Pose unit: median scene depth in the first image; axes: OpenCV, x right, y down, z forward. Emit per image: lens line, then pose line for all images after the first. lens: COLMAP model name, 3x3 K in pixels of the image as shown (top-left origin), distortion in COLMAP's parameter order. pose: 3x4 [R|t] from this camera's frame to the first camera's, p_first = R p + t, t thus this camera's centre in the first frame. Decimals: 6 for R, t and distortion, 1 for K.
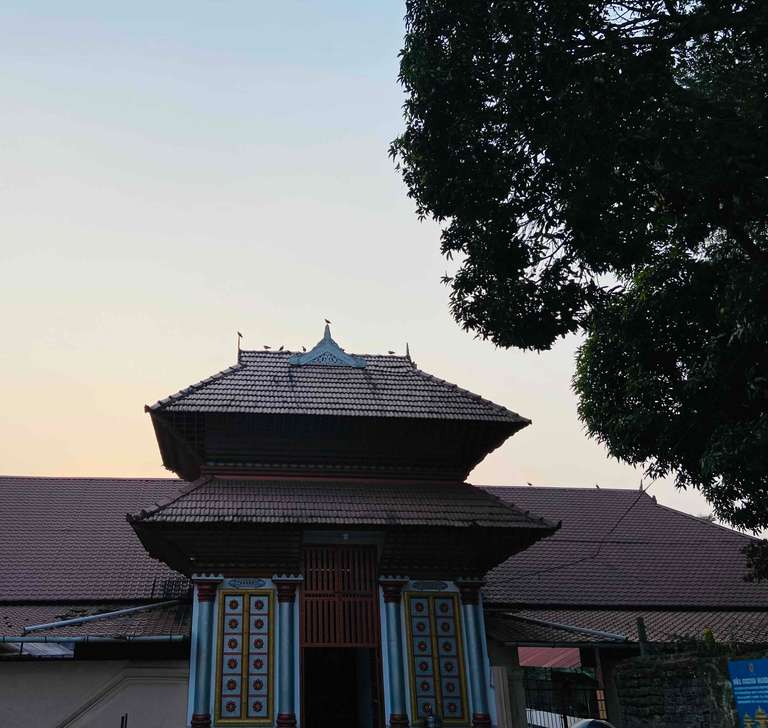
lens RADIAL K [[724.0, 0, 285.2], [0, 724.0, 361.0], [0, 0, 1]] dist [0.141343, -0.185704]
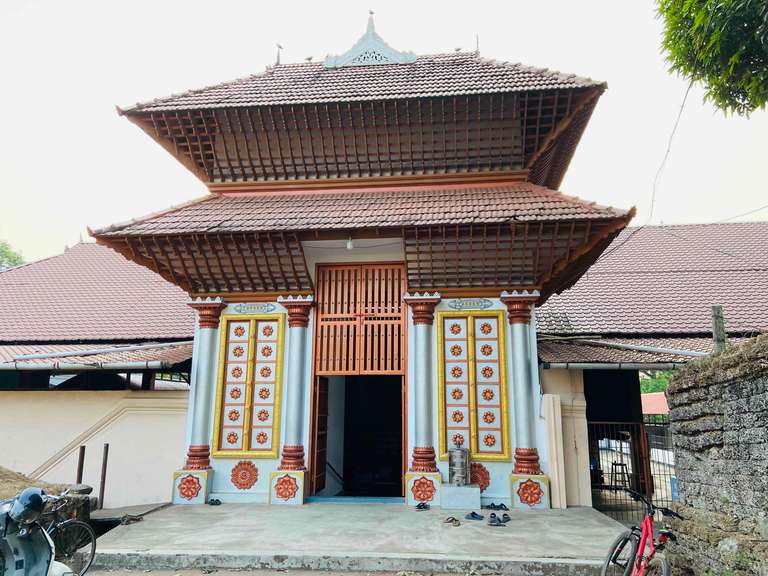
lens RADIAL K [[574.8, 0, 393.0], [0, 574.8, 290.0], [0, 0, 1]] dist [0.131639, -0.160005]
pose [[0.979523, -0.040140, -0.197290, 0.248129], [0.072365, 0.984630, 0.158954, 0.187127], [0.187877, -0.169976, 0.967373, 0.374158]]
